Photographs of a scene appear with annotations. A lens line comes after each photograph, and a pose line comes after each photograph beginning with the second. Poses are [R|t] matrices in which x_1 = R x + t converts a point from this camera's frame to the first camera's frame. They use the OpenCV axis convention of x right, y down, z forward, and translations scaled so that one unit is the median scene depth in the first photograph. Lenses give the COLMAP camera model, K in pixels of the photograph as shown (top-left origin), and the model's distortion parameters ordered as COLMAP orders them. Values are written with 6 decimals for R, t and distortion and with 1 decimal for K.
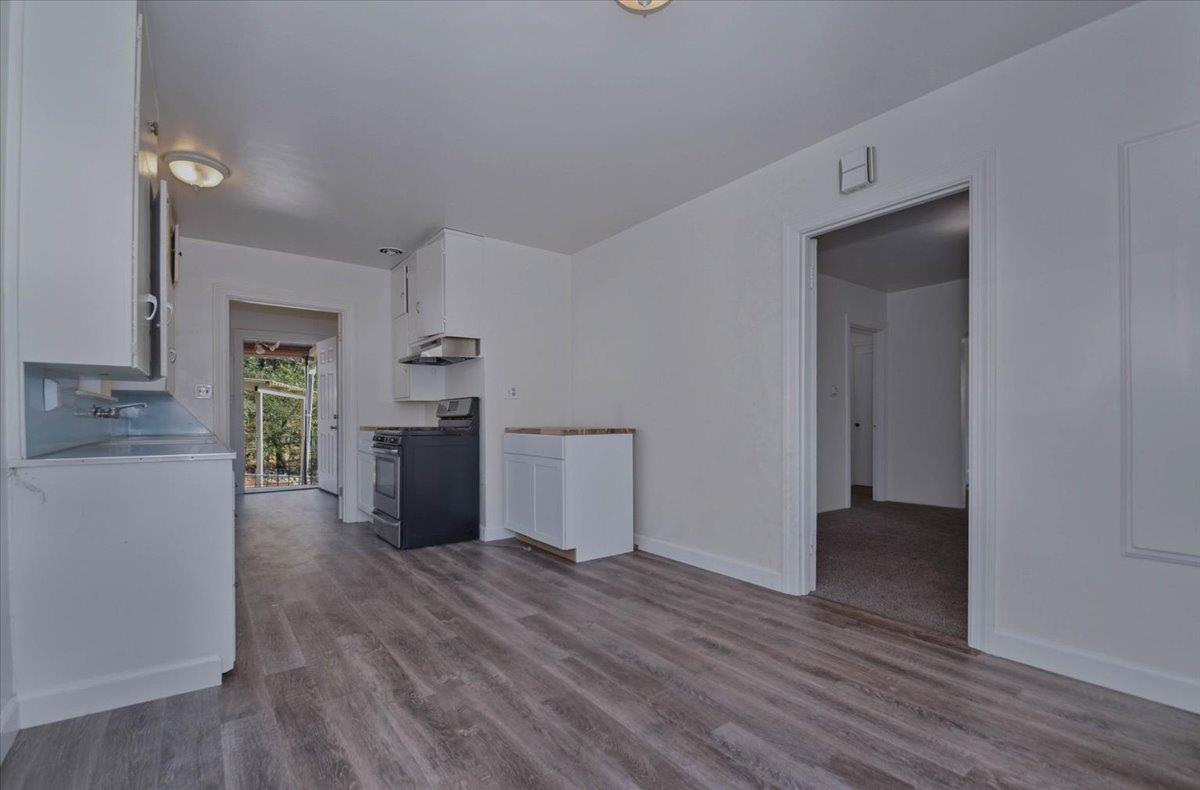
lens RADIAL K [[533.8, 0, 589.9], [0, 533.8, 415.9], [0, 0, 1]] dist [0.000723, -0.004999]
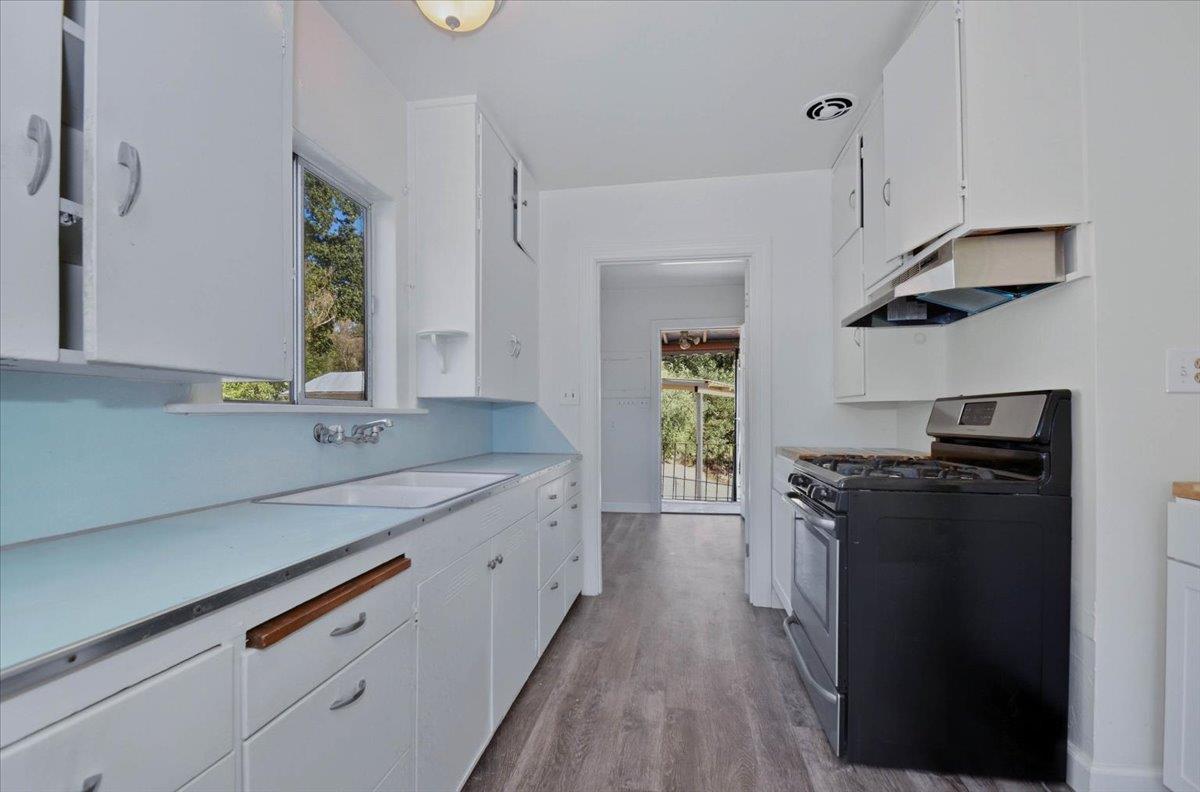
lens RADIAL K [[537.9, 0, 595.3], [0, 537.9, 423.0], [0, 0, 1]] dist [-0.003162, -0.000471]
pose [[0.701920, 0.009211, -0.712197, -0.202534], [0.003962, 0.999850, 0.016835, -0.023549], [0.712245, -0.014638, 0.701778, 0.602969]]
